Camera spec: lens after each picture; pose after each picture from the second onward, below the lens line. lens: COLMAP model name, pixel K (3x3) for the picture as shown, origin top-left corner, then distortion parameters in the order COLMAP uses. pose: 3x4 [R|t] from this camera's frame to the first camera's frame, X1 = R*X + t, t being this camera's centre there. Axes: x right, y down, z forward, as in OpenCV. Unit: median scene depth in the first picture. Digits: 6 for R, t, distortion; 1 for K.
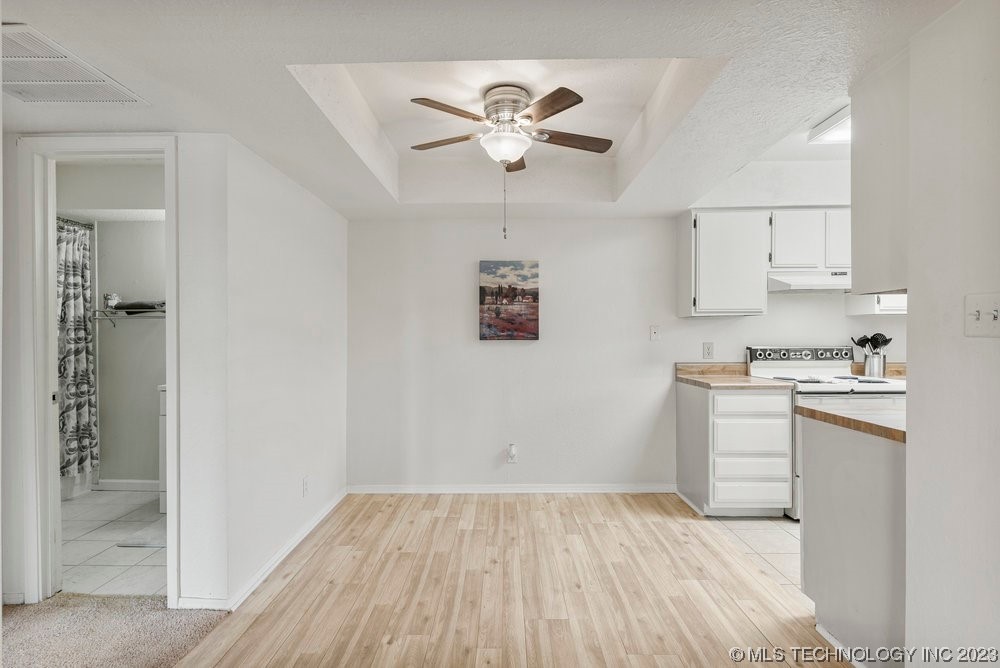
lens RADIAL K [[485.9, 0, 496.7], [0, 485.9, 338.4], [0, 0, 1]] dist [0.002291, -0.000632]
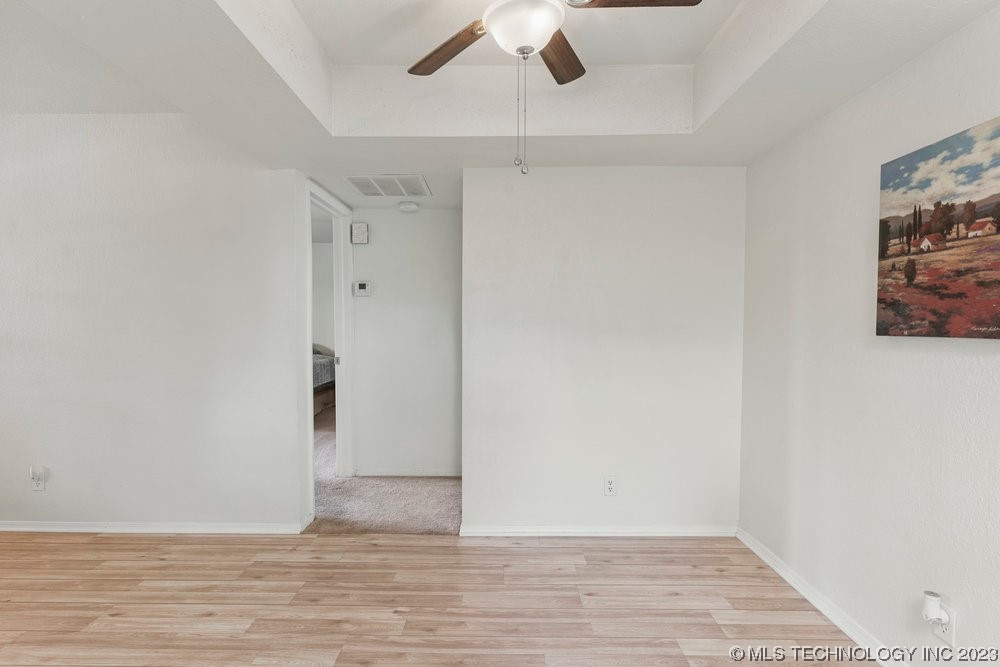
lens RADIAL K [[485.9, 0, 496.7], [0, 485.9, 337.9], [0, 0, 1]] dist [0.002291, -0.000632]
pose [[0.001359, 0.031207, -0.999512, 0.434195], [-0.006449, 0.999492, 0.031198, -0.006702], [0.999978, 0.006403, 0.001560, 0.633680]]
